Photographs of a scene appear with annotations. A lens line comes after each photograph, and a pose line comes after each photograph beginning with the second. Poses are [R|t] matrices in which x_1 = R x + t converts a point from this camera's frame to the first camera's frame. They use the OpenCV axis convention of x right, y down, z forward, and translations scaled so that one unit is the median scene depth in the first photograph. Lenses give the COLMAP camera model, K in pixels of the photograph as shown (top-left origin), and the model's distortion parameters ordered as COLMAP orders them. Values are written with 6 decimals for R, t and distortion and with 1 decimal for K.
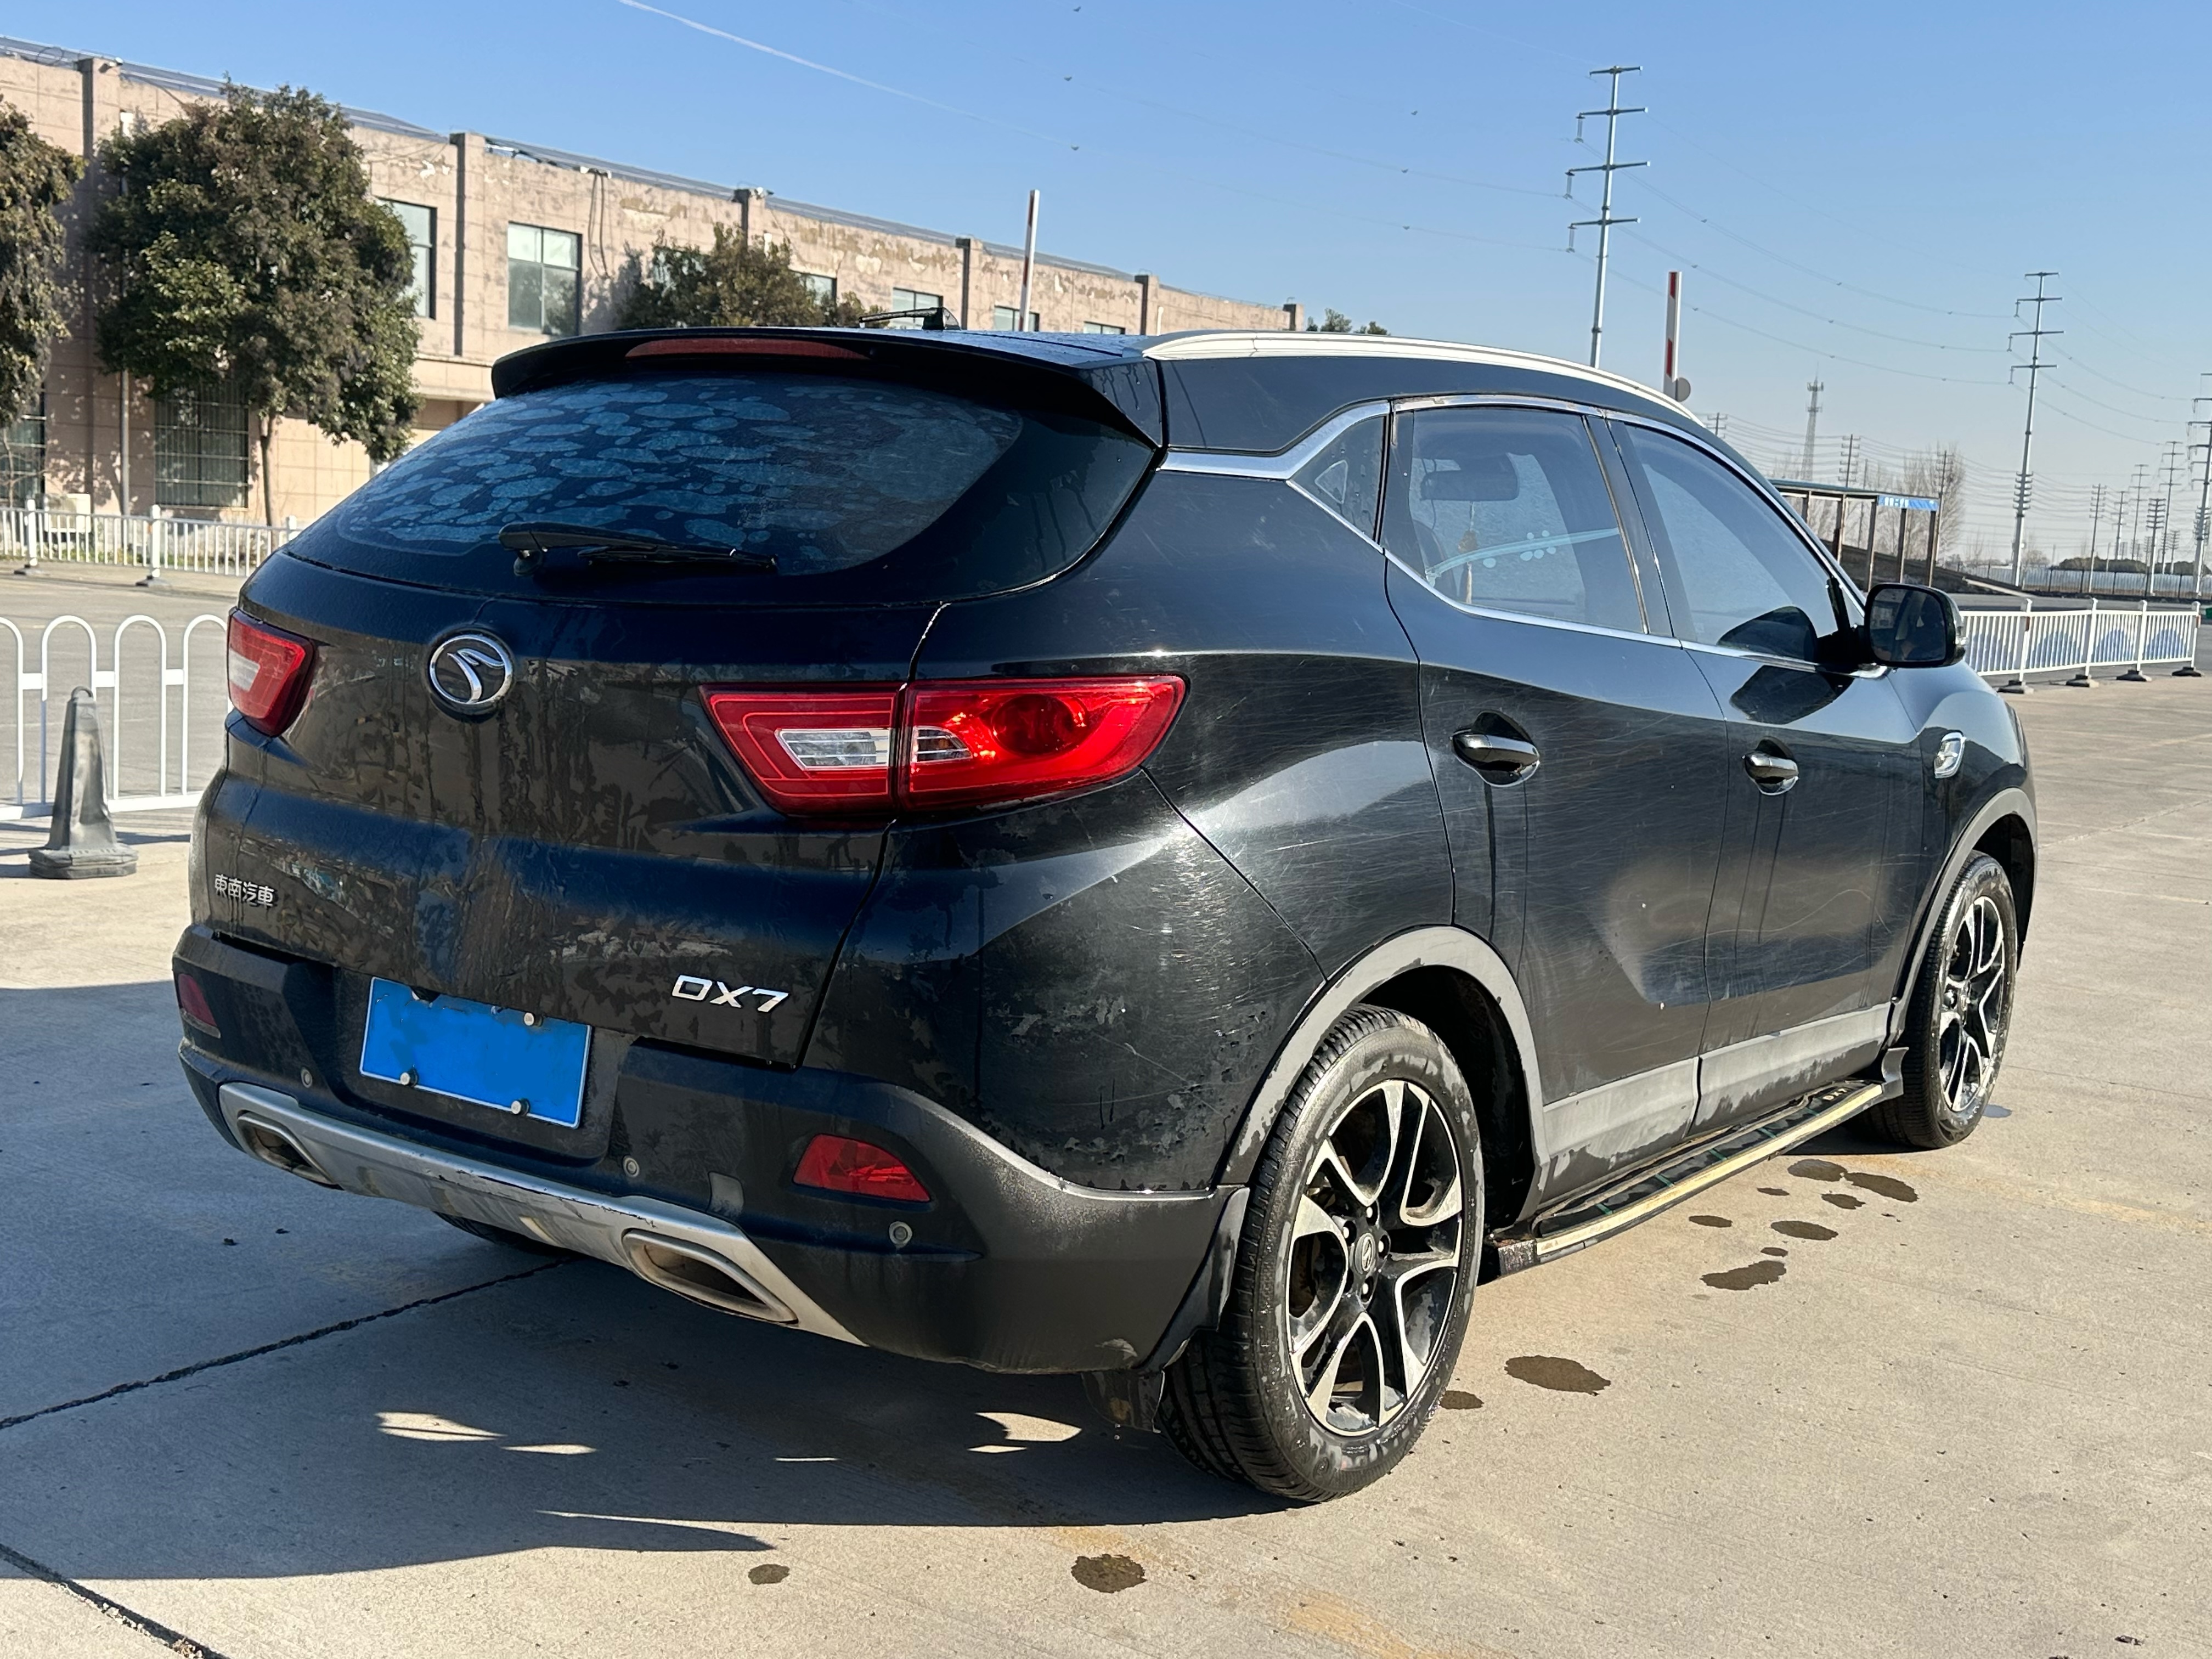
lens RADIAL K [[2382.1, 0, 1148.4], [0, 2382.1, 827.6], [0, 0, 1]] dist [0.051942, 0.000000]
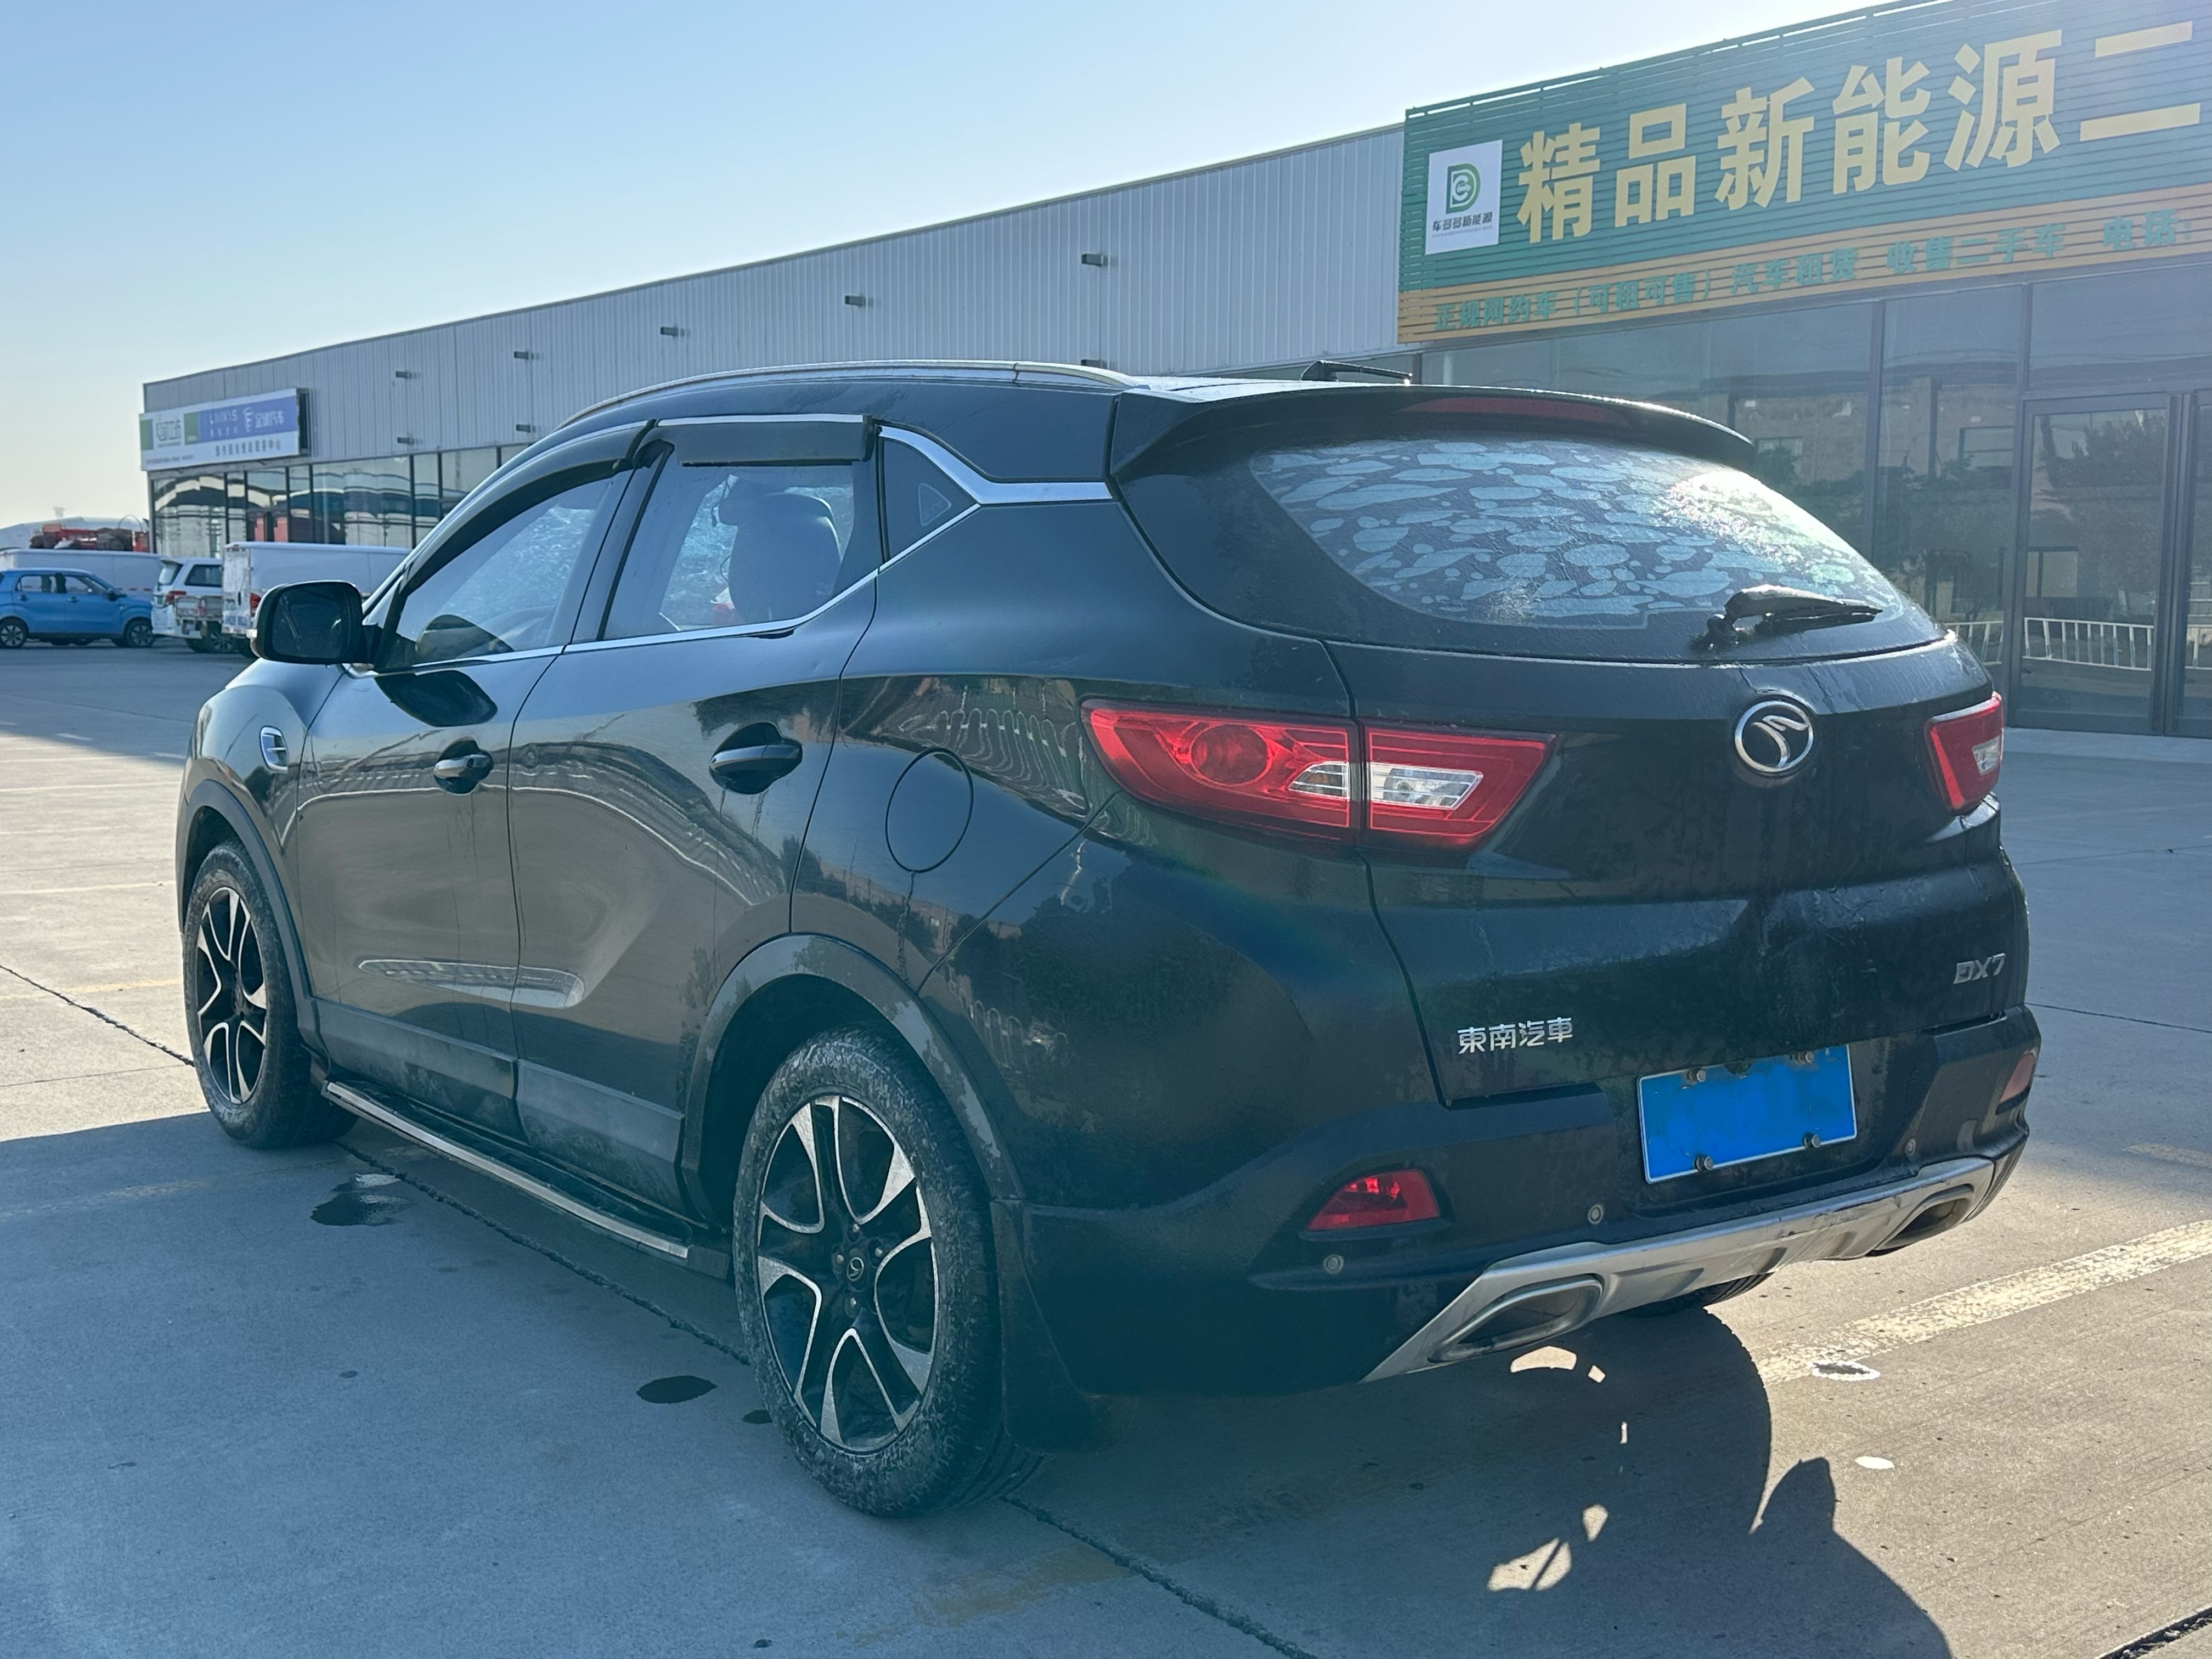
lens RADIAL K [[2382.1, 0, 1095.3], [0, 2382.1, 832.3], [0, 0, 1]] dist [0.051942, 0.000000]
pose [[0.295469, -0.137275, 0.945438, -1.362847], [0.117597, 0.987323, 0.106605, -0.171797], [-0.948087, 0.079682, 0.307866, 0.976149]]
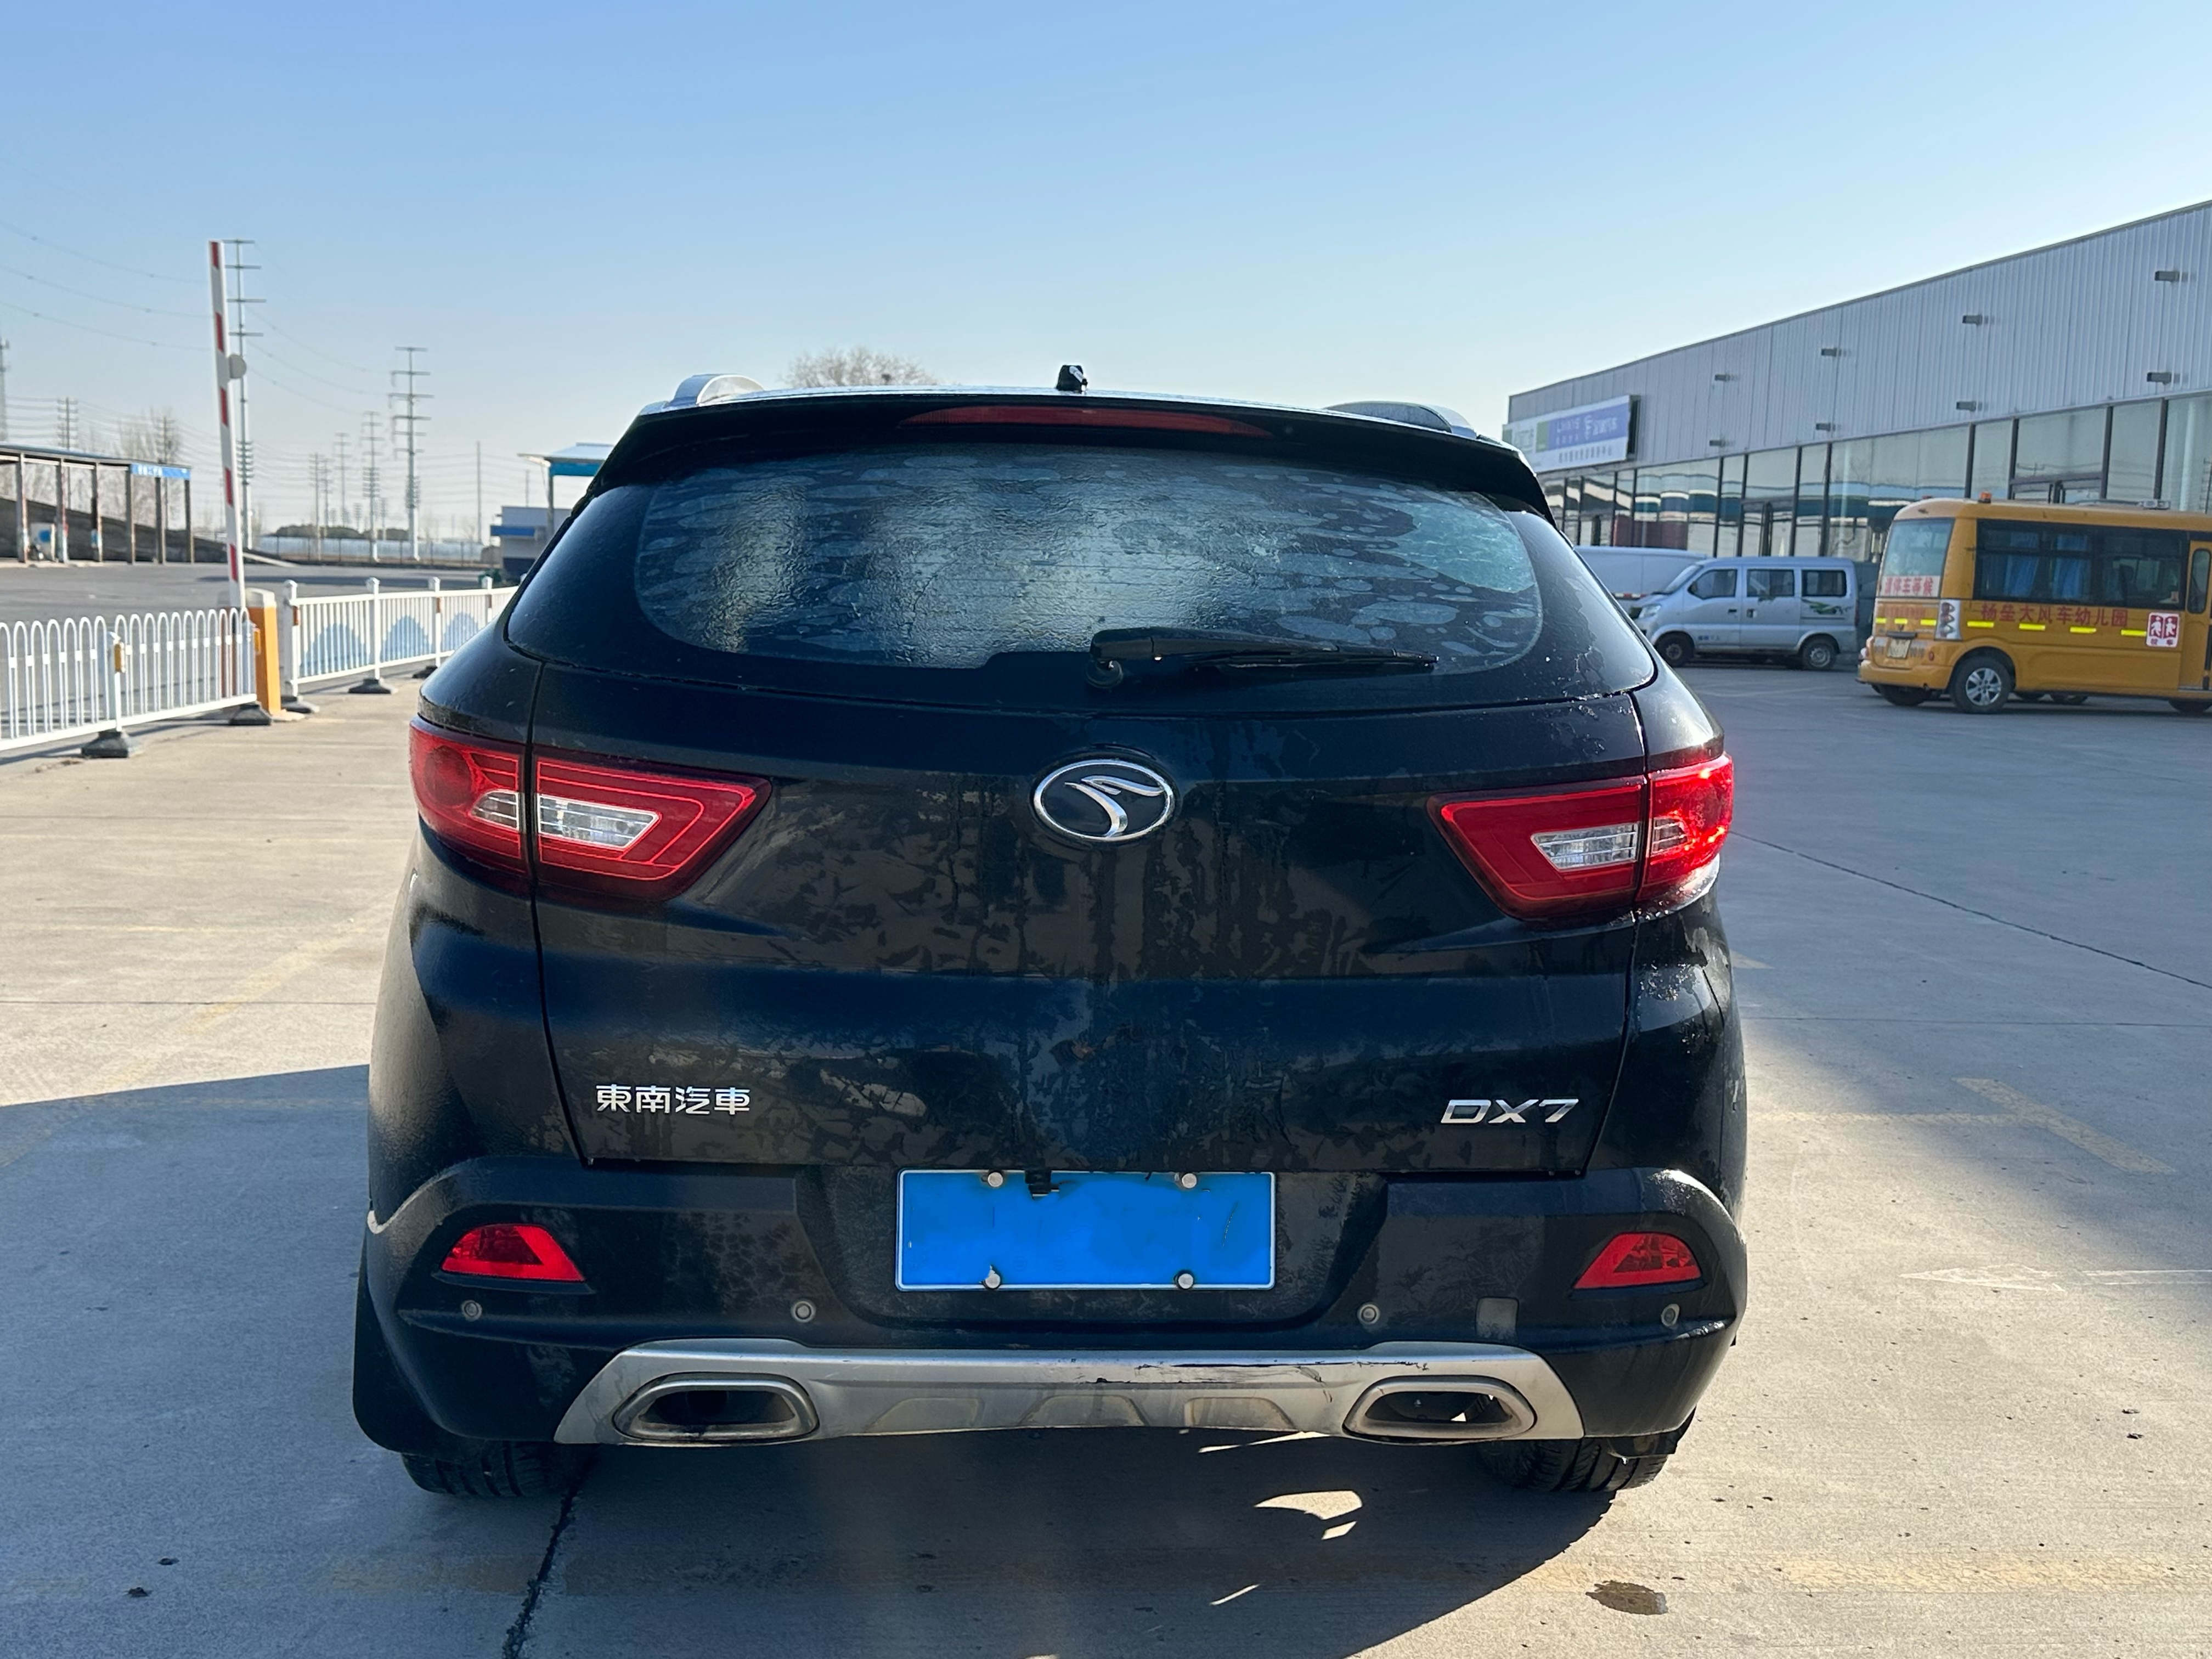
lens RADIAL K [[2382.1, 0, 1107.0], [0, 2382.1, 839.8], [0, 0, 1]] dist [0.051942, 0.000000]
pose [[0.766267, -0.098049, 0.634997, -0.847099], [0.086128, 0.995043, 0.049710, -0.095264], [-0.636723, 0.016600, 0.770914, 0.332864]]
